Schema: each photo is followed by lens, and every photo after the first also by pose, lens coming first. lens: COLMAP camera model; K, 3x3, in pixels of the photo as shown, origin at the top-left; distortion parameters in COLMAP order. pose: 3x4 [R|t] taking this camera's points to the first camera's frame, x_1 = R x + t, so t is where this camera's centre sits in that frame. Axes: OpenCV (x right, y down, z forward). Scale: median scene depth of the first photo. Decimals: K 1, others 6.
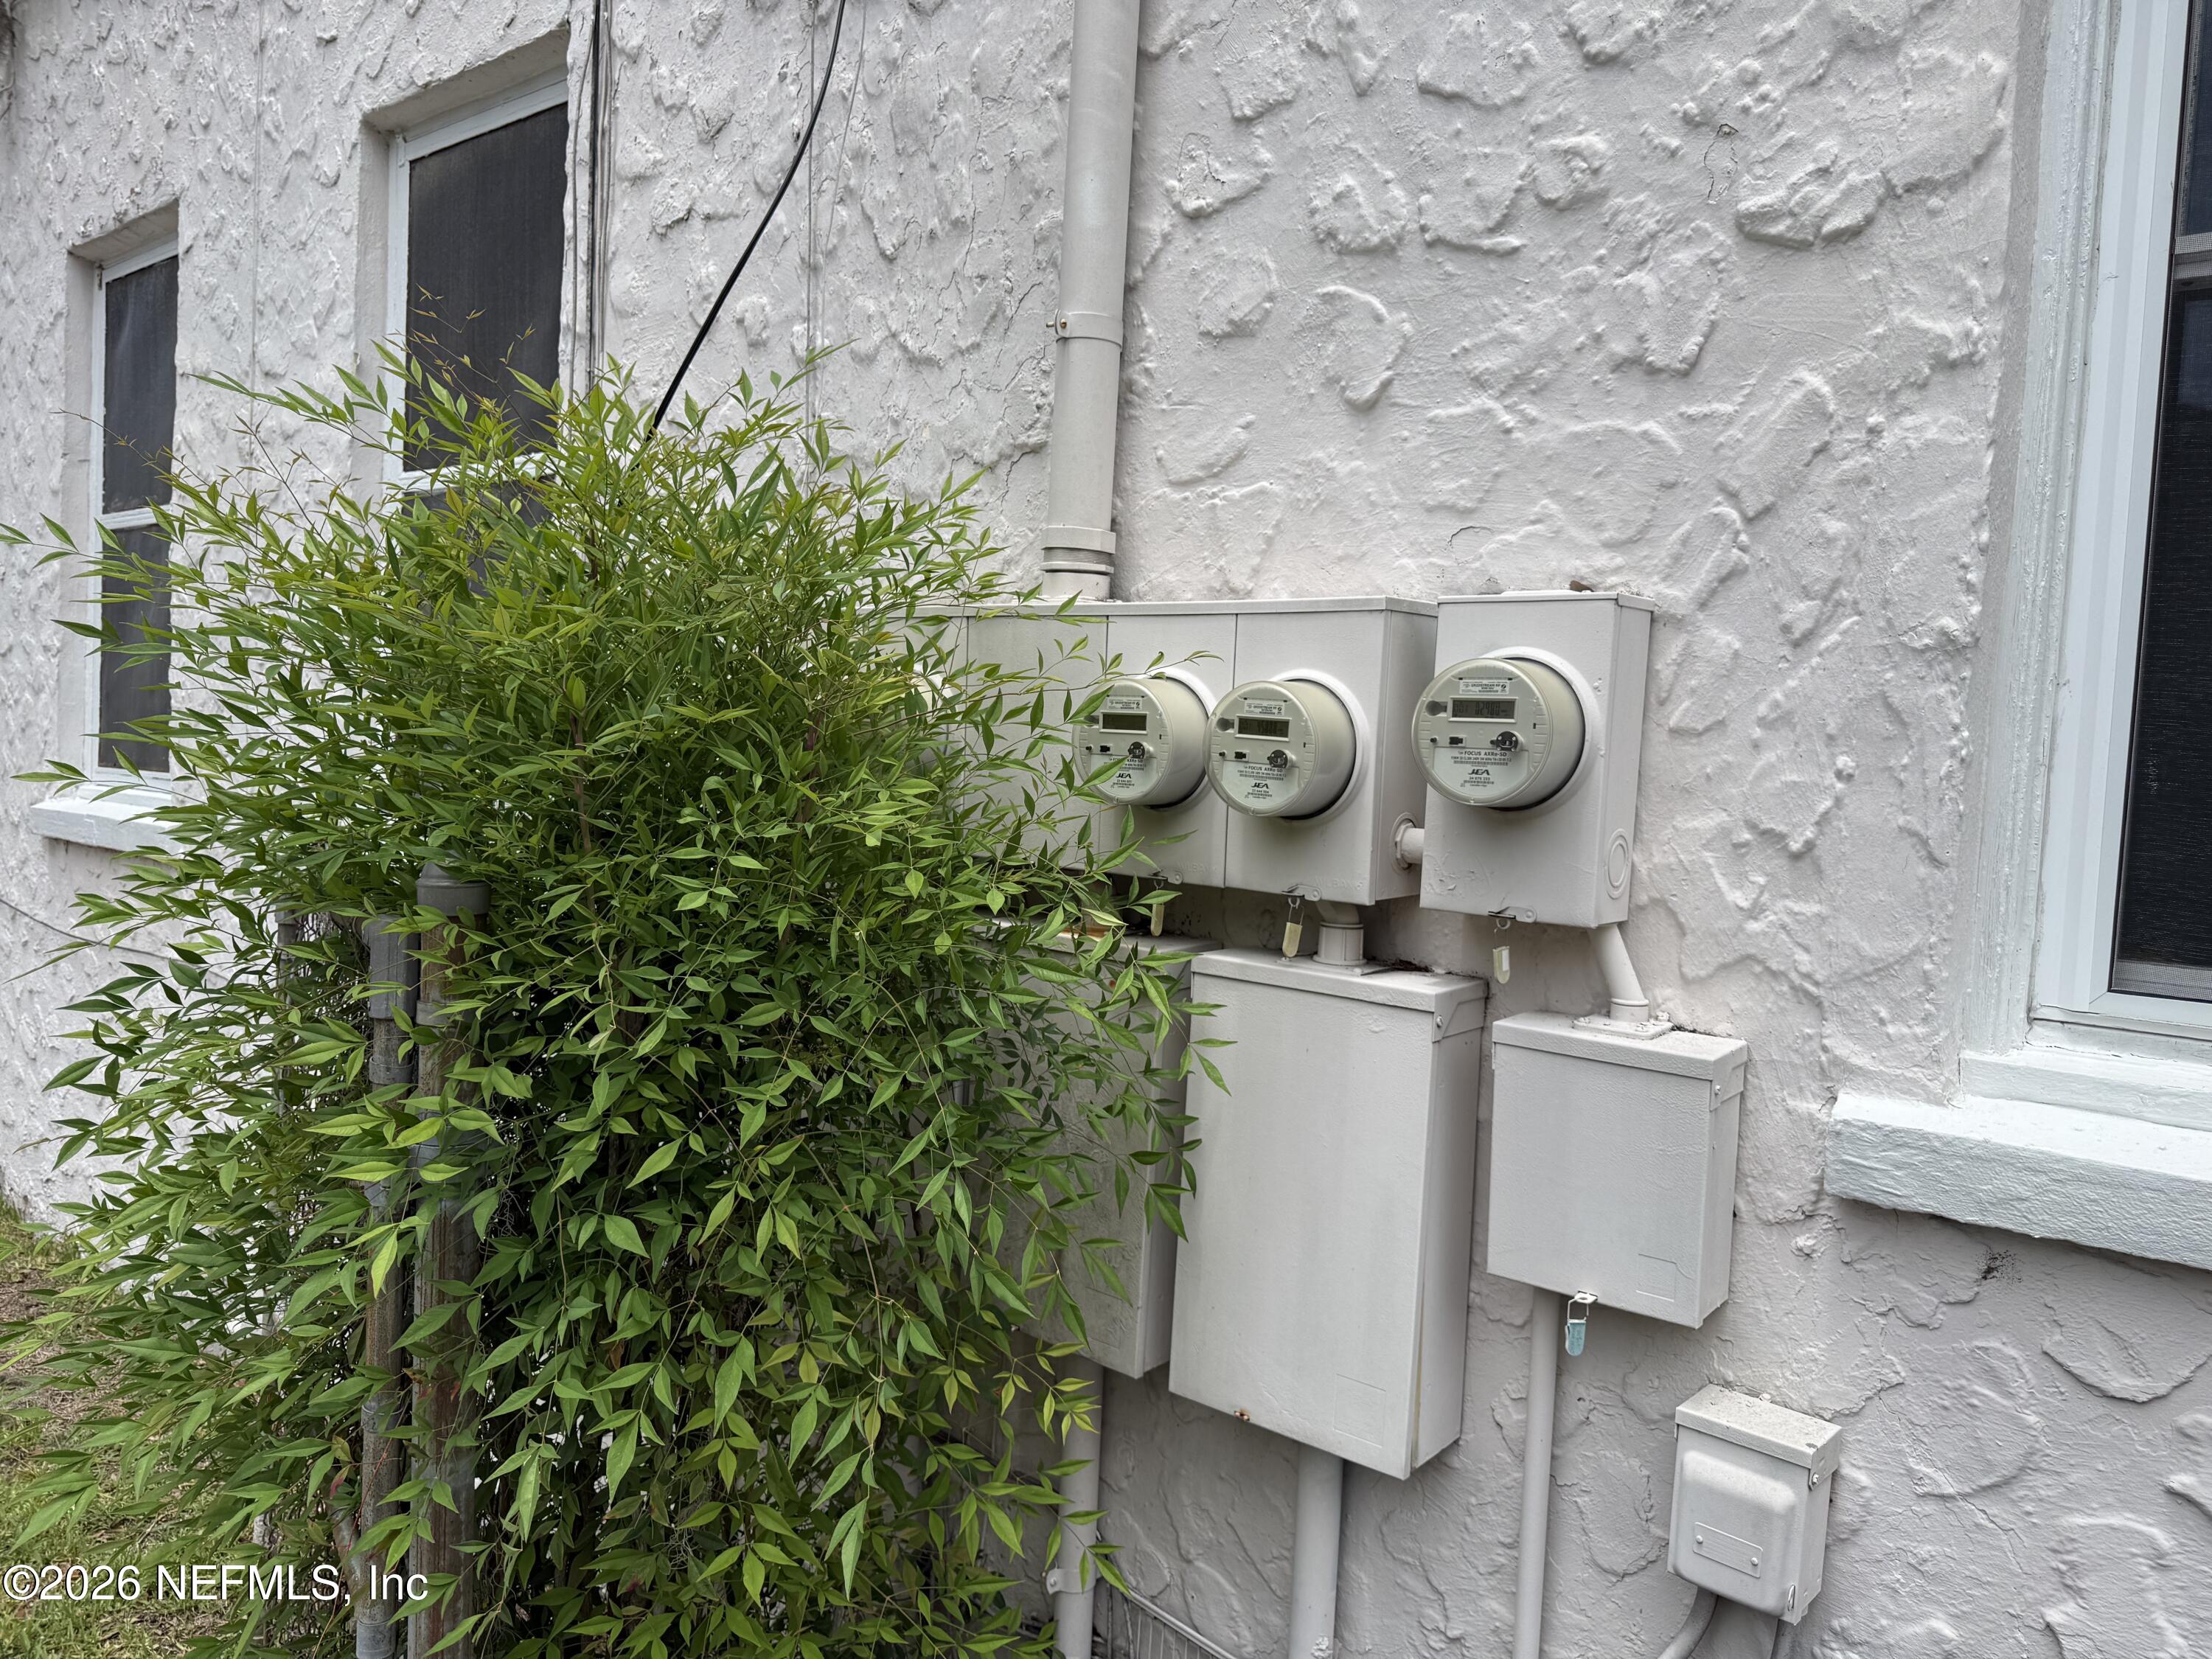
lens RADIAL K [[1577.7, 0, 1106.0], [0, 1577.7, 829.5], [0, 0, 1]] dist [0.097329, -0.105429]
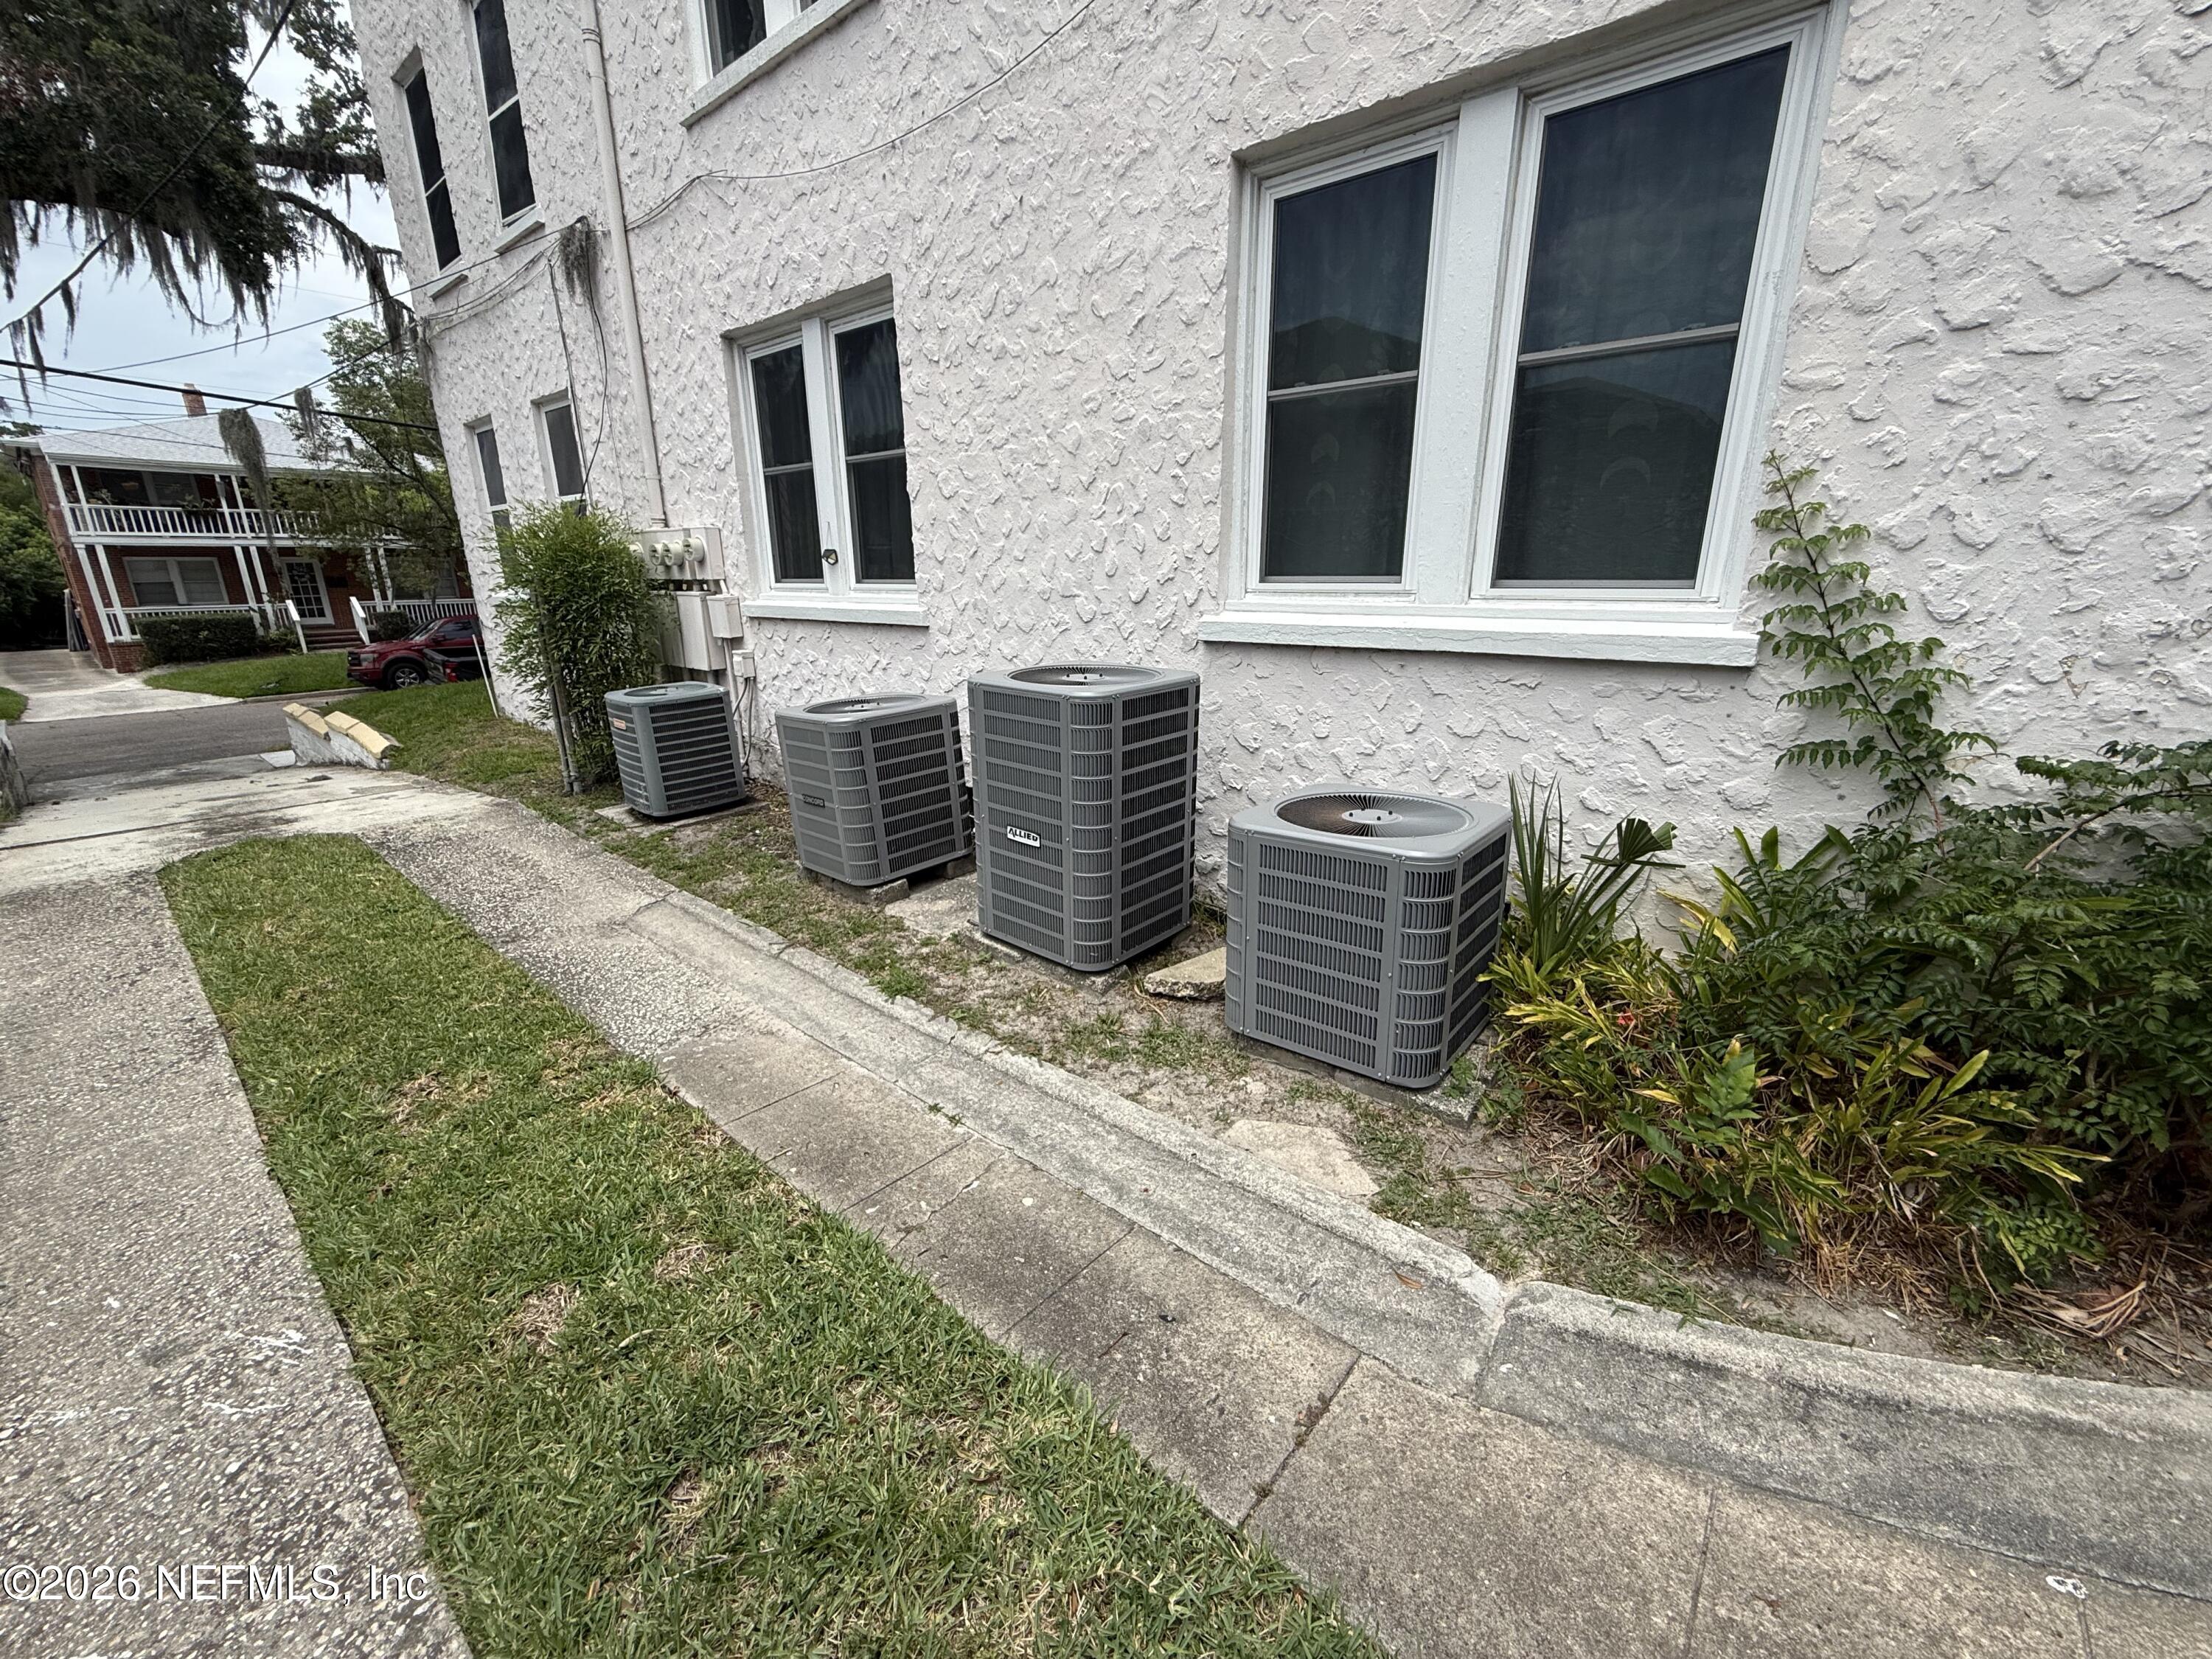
lens RADIAL K [[883.0, 0, 1106.0], [0, 883.0, 829.5], [0, 0, 1]] dist [-0.001328, 0.000025]
pose [[0.998137, -0.057440, -0.020558, 1.736030], [0.060672, 0.969899, 0.235826, 0.270406], [0.006393, -0.236634, 0.971578, -2.486467]]
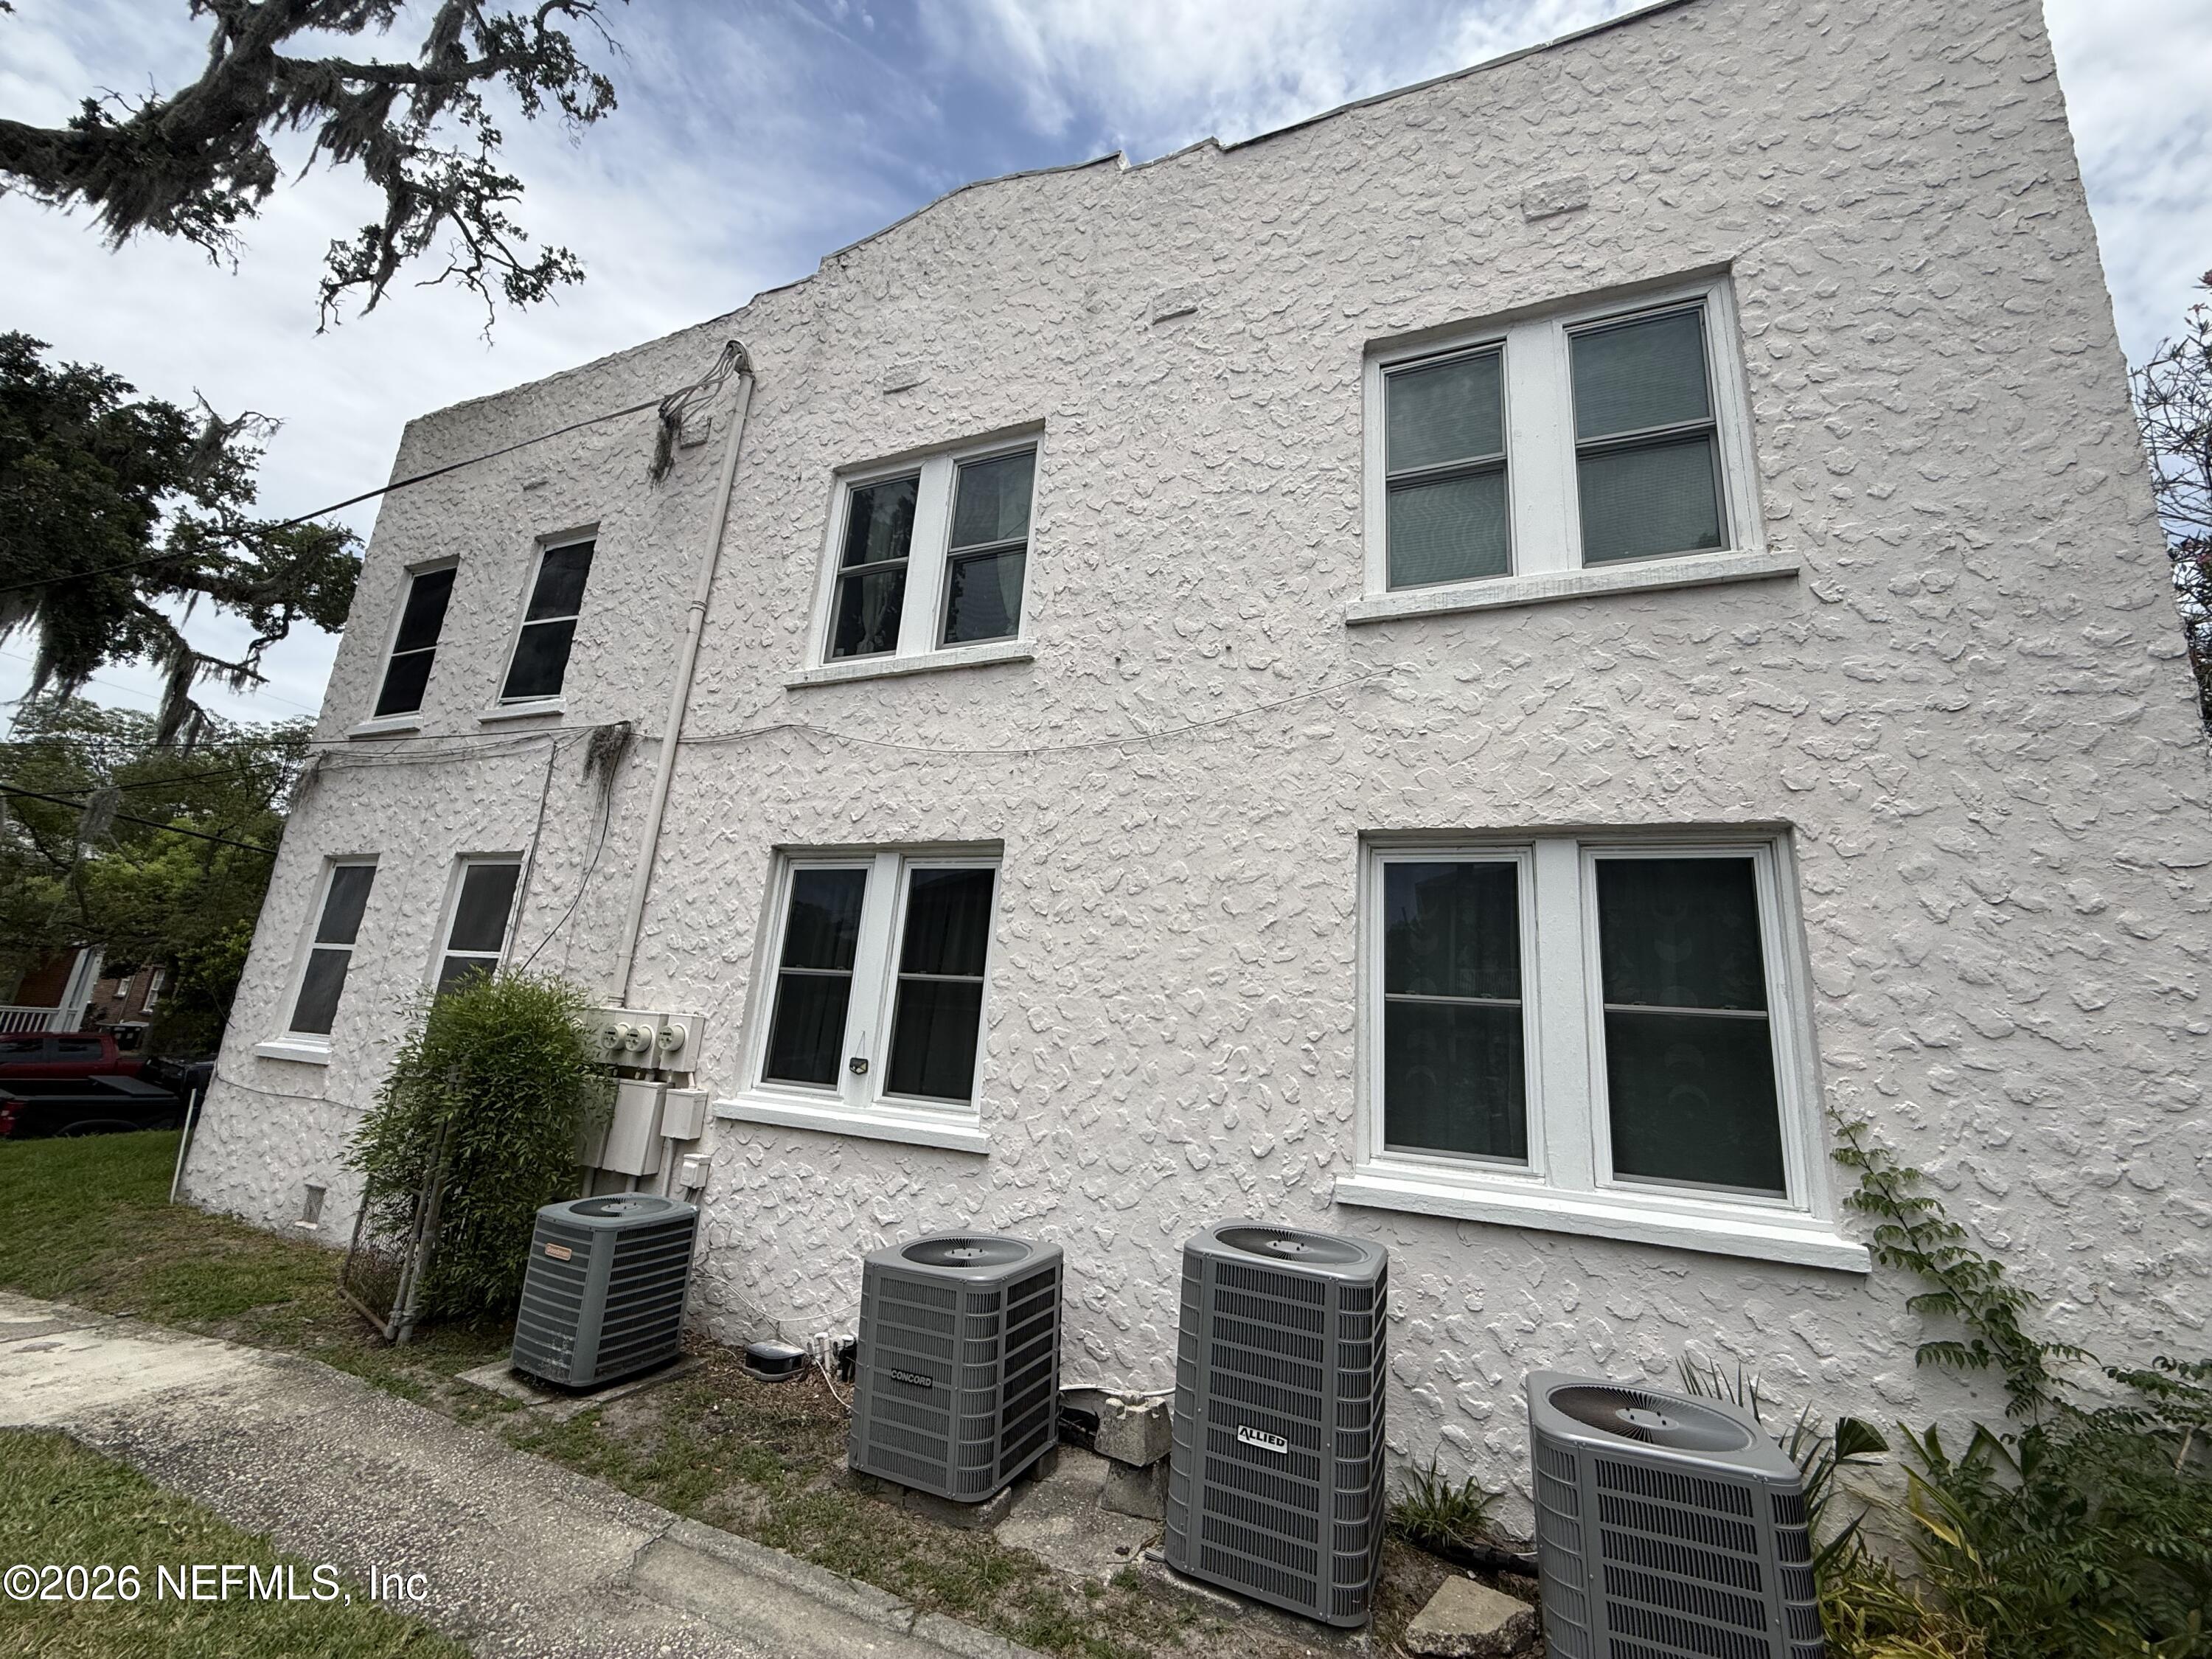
lens RADIAL K [[880.8, 0, 1106.0], [0, 880.8, 829.5], [0, 0, 1]] dist [0.000564, 0.000357]
pose [[0.954230, 0.092682, 0.284350, 0.708071], [-0.012483, 0.962285, -0.271757, 0.057704], [-0.298813, 0.255769, 0.919398, -2.463698]]
